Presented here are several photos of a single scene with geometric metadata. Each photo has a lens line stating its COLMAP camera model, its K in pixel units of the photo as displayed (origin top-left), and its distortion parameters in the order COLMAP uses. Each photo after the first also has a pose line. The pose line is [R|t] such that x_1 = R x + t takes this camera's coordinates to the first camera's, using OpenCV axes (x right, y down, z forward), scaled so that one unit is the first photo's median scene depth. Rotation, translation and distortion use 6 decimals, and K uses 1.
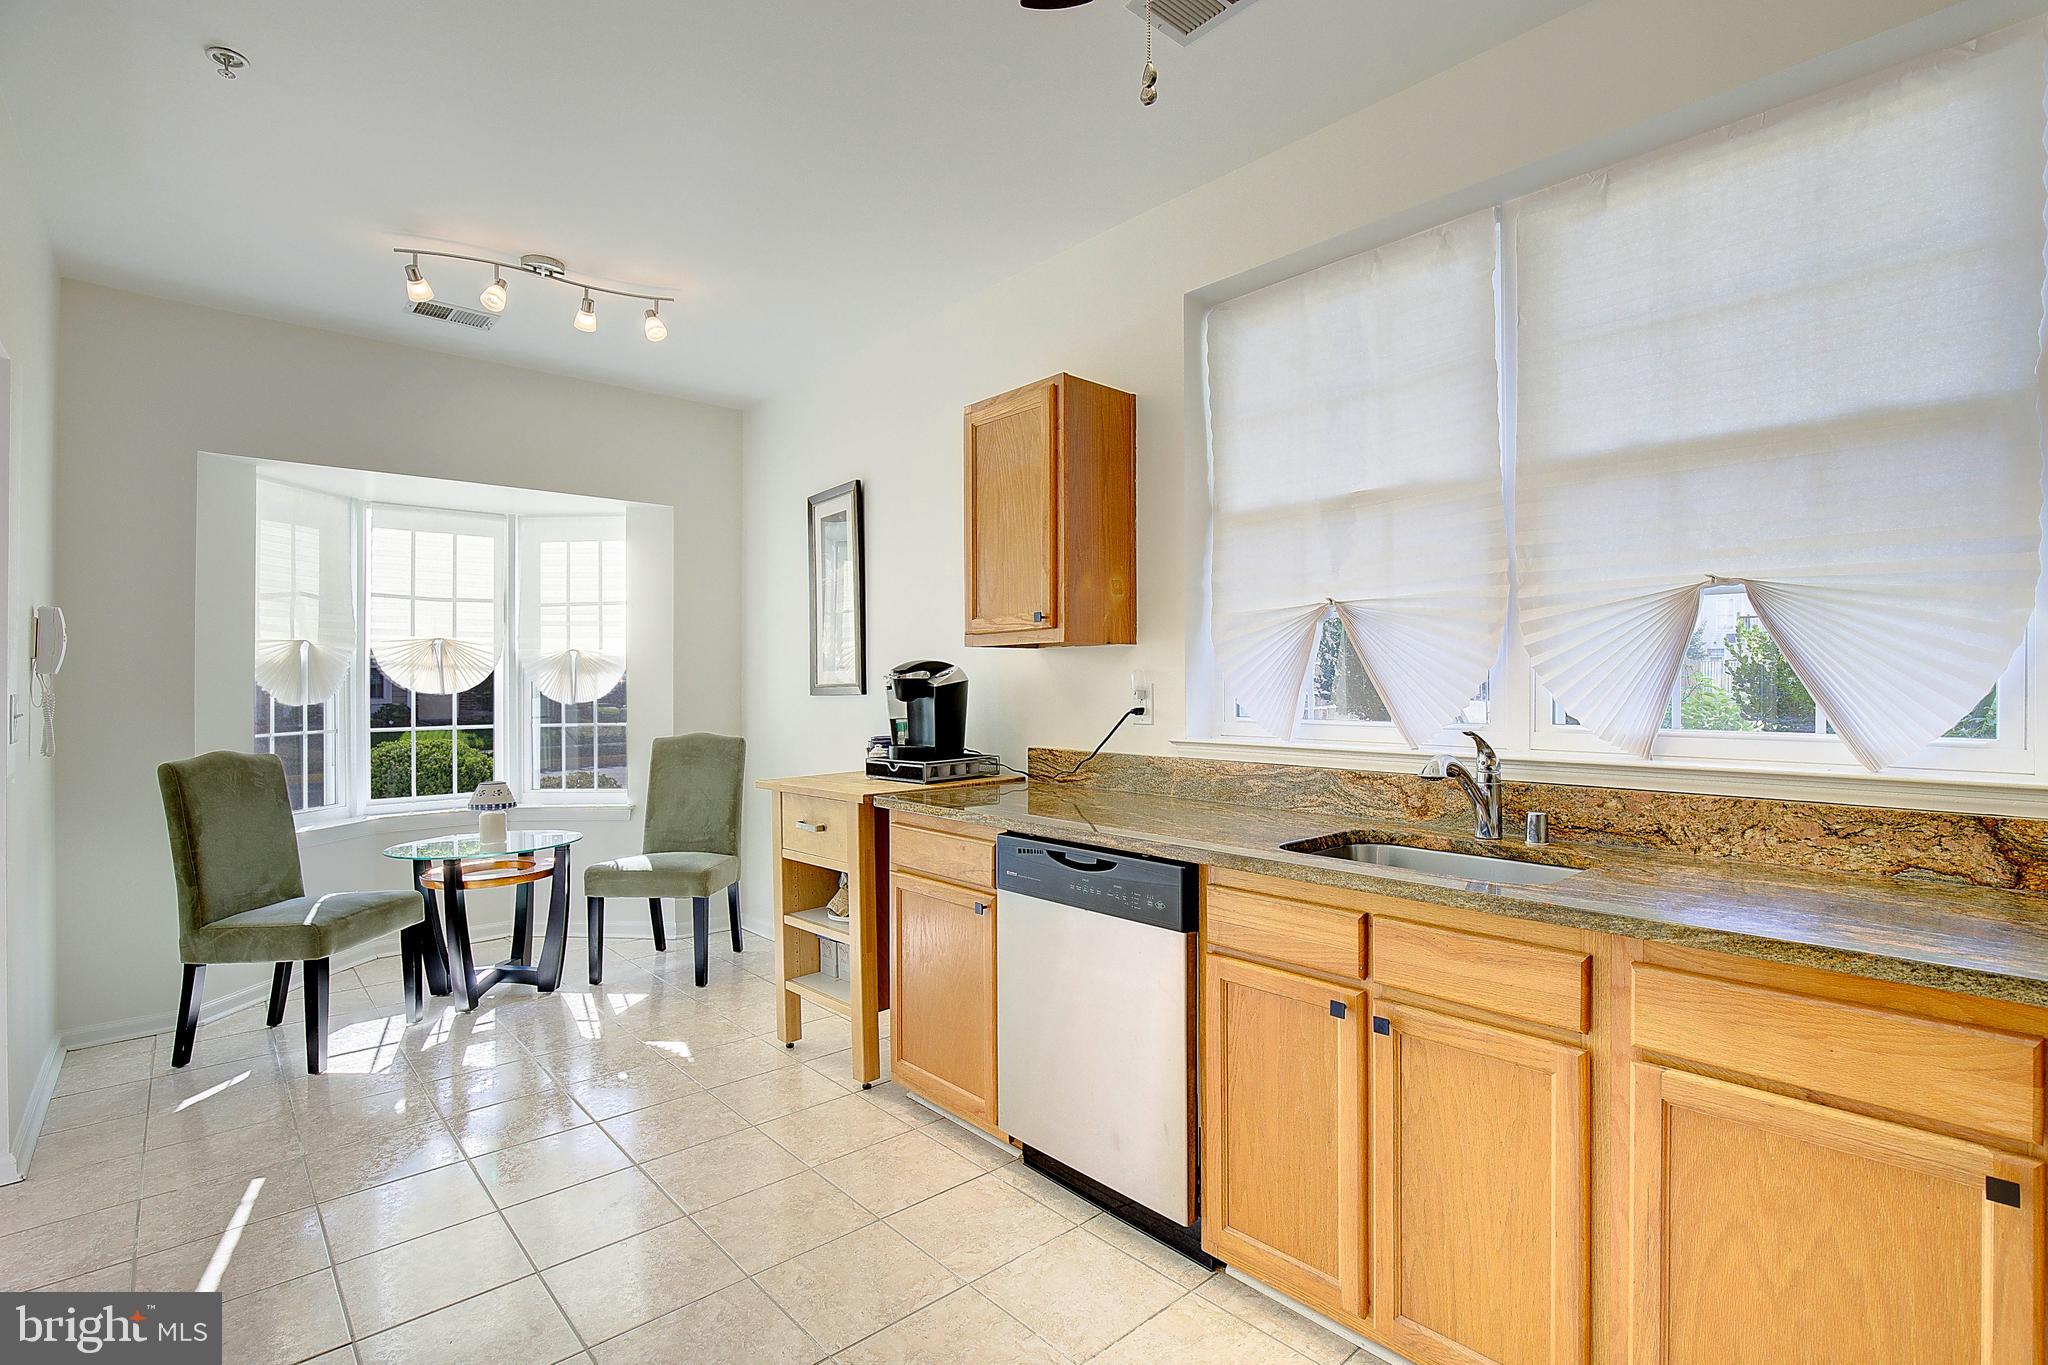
lens RADIAL K [[937.9, 0, 1019.9], [0, 937.9, 672.5], [0, 0, 1]] dist [-0.029458, 0.005295]
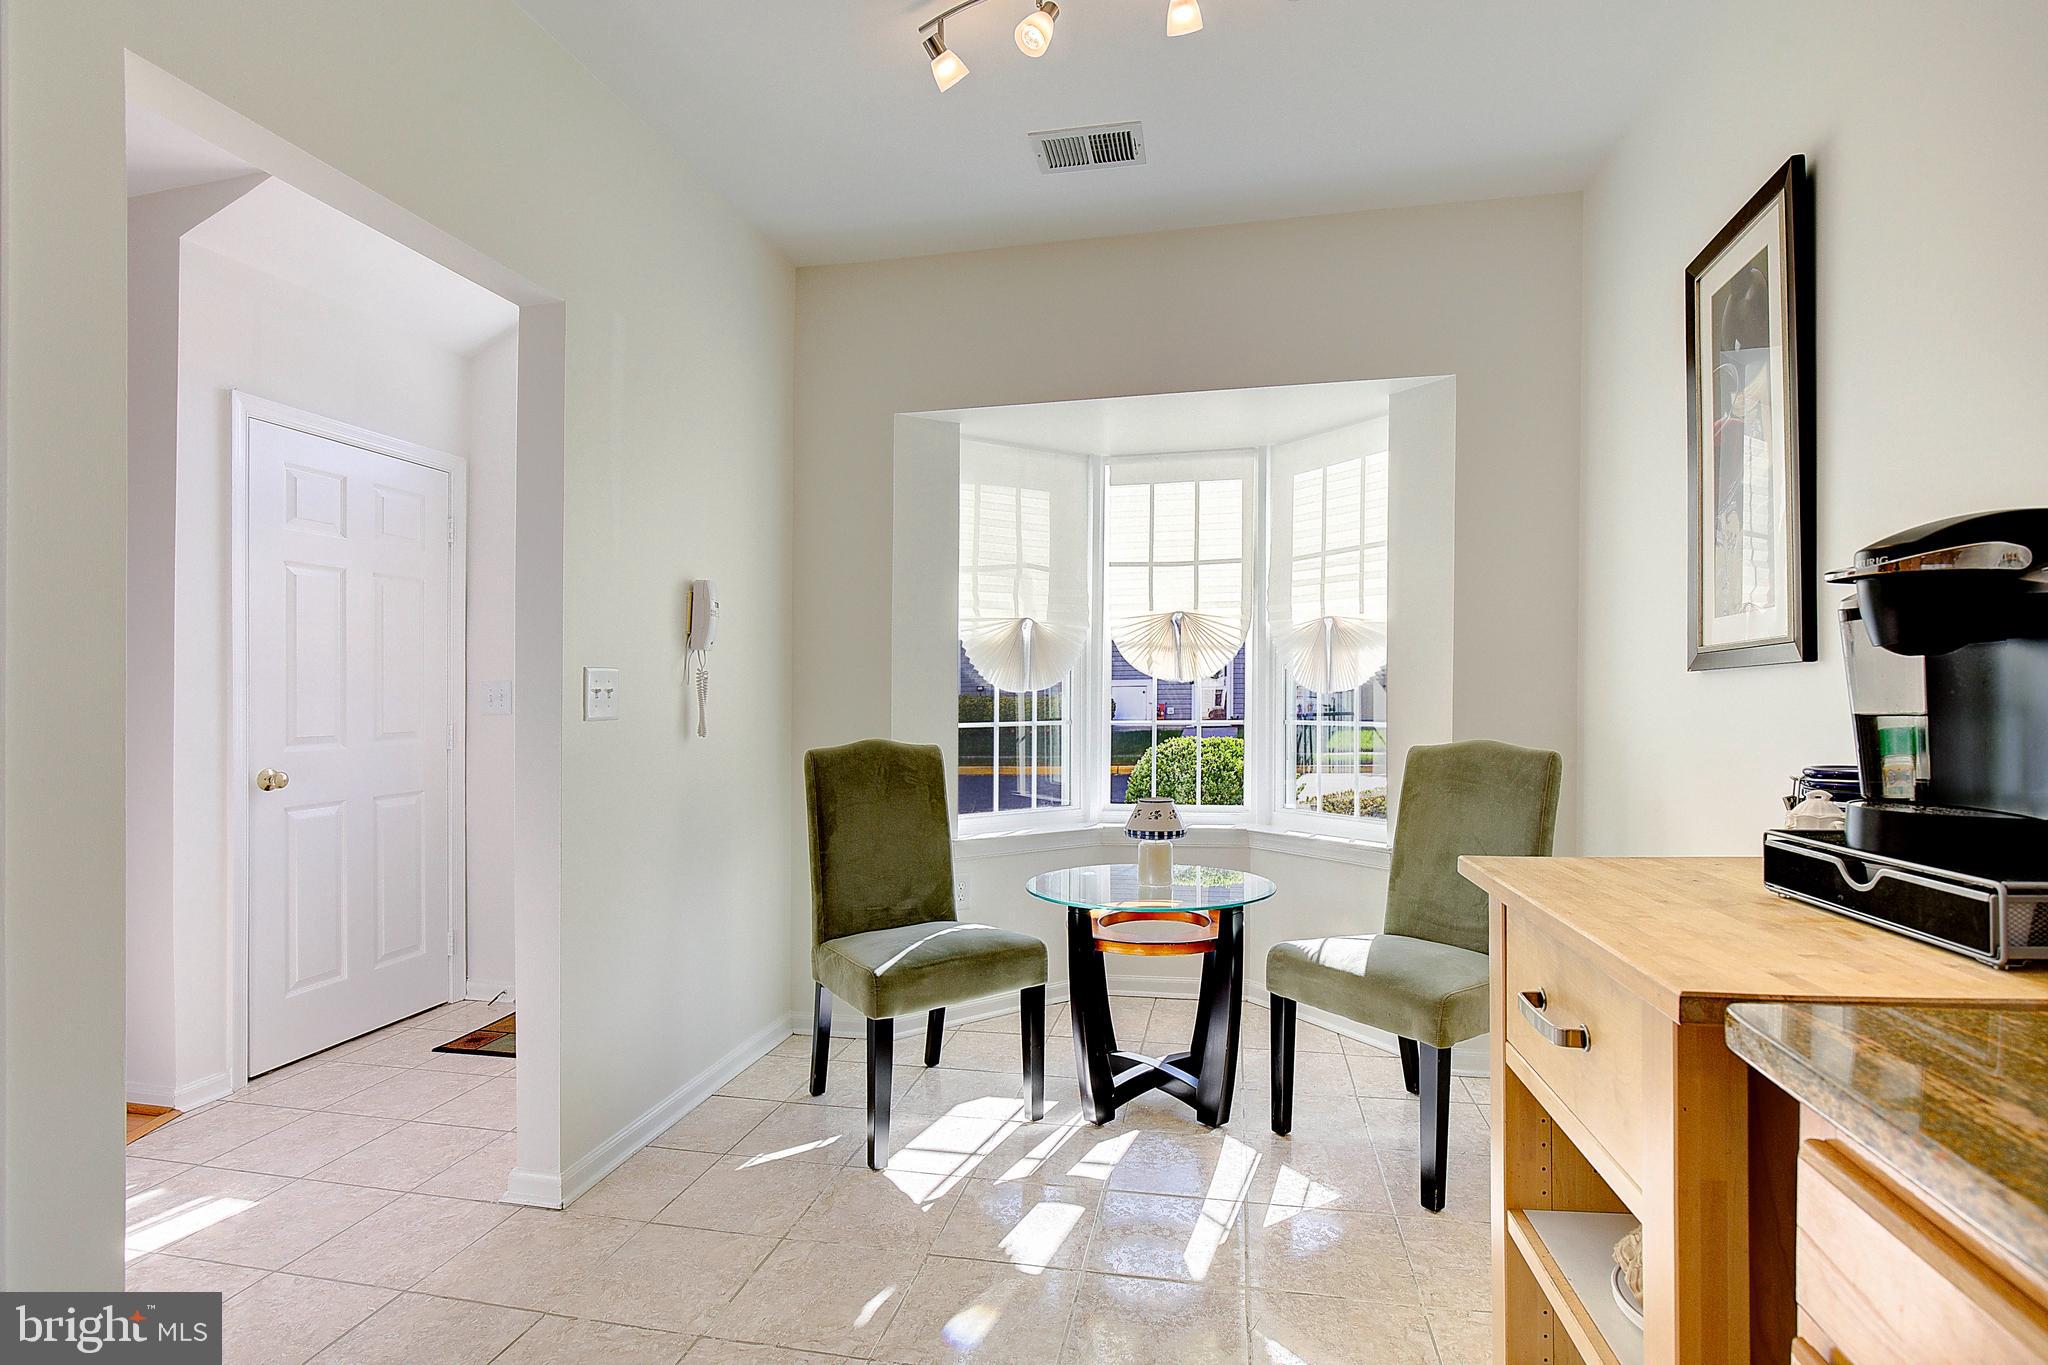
lens RADIAL K [[937.9, 0, 1061.5], [0, 937.9, 694.2], [0, 0, 1]] dist [-0.029458, 0.005295]
pose [[0.604989, 0.000336, -0.796234, -0.054289], [0.014040, 0.999840, 0.011090, 0.035100], [0.796110, -0.017888, 0.604888, 0.609427]]
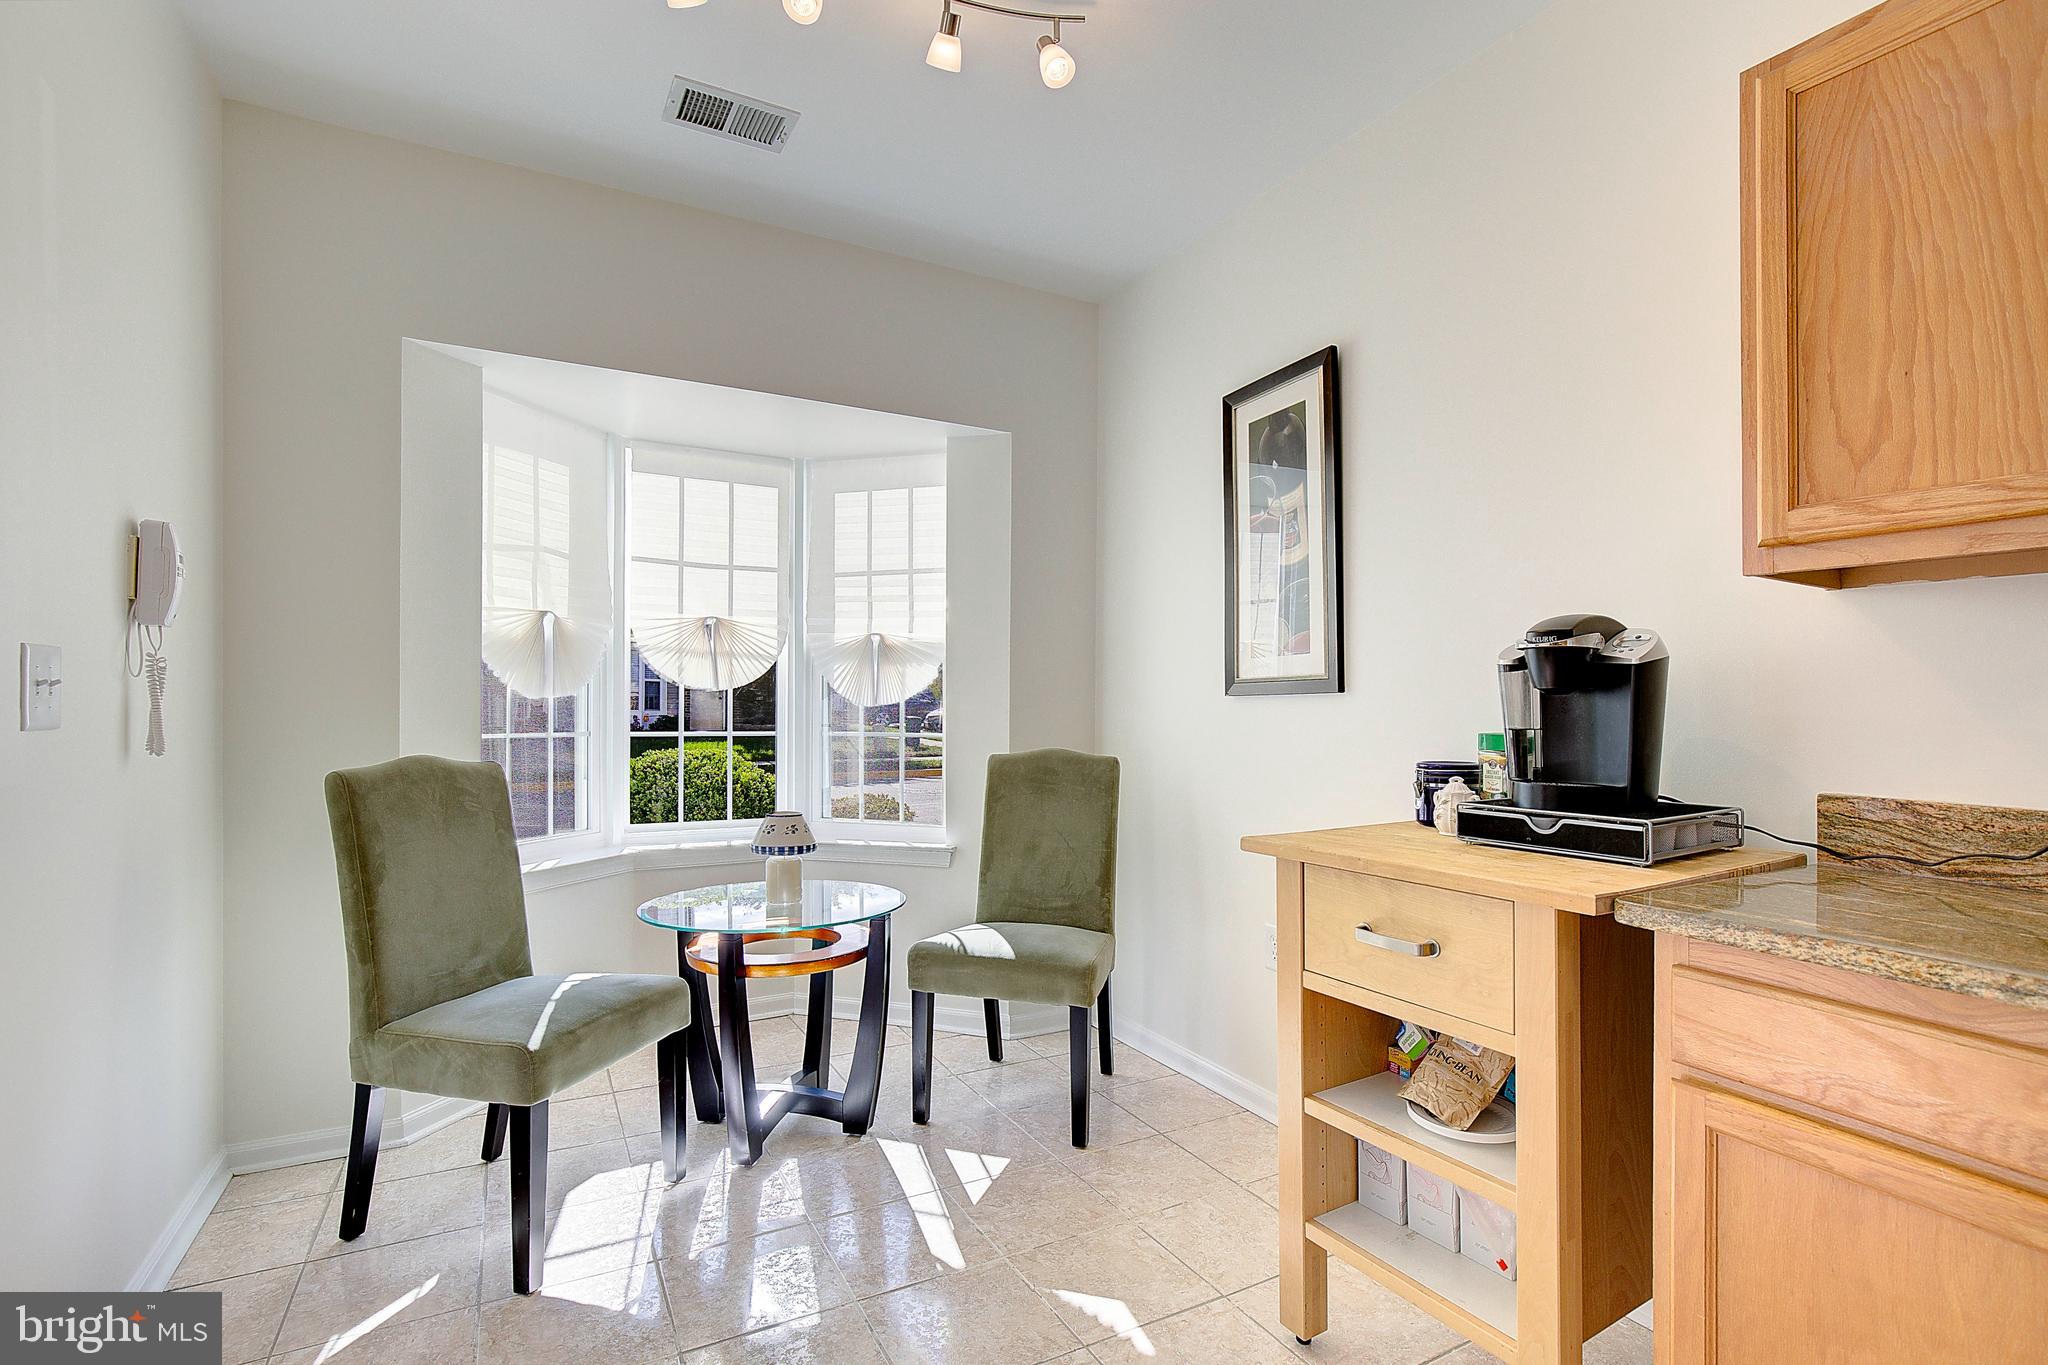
lens RADIAL K [[937.9, 0, 1018.7], [0, 937.9, 697.3], [0, 0, 1]] dist [-0.029458, 0.005295]
pose [[0.972103, 0.014223, -0.234124, -0.285955], [-0.013916, 0.999899, 0.002963, 0.034219], [0.234142, 0.000378, 0.972202, 0.444333]]
